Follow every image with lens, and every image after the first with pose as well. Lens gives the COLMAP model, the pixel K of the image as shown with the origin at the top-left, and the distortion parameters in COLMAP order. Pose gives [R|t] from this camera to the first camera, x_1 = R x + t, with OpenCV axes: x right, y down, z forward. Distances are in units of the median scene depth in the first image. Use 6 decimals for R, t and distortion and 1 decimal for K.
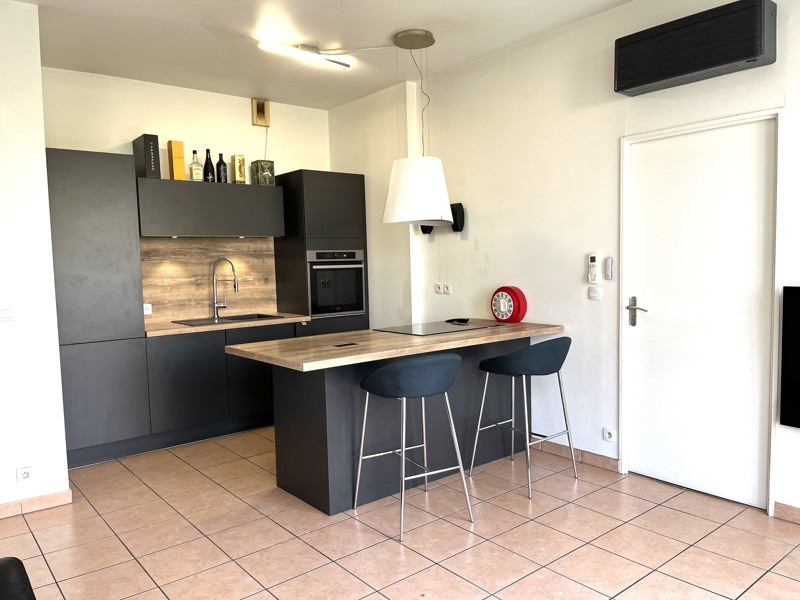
lens RADIAL K [[606.3, 0, 400.0], [0, 606.3, 300.0], [0, 0, 1]] dist [0.086575, -0.132576]
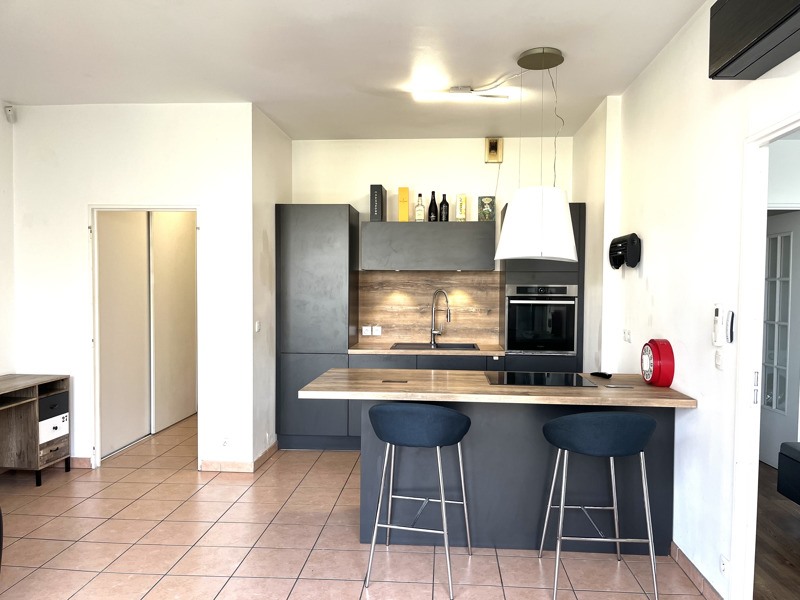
lens RADIAL K [[606.3, 0, 400.0], [0, 606.3, 300.0], [0, 0, 1]] dist [0.086575, -0.132576]
pose [[0.719140, 0.045132, -0.693398, 0.409542], [-0.070999, 0.997438, -0.008713, -0.035837], [0.691229, 0.055496, 0.720502, 0.173987]]
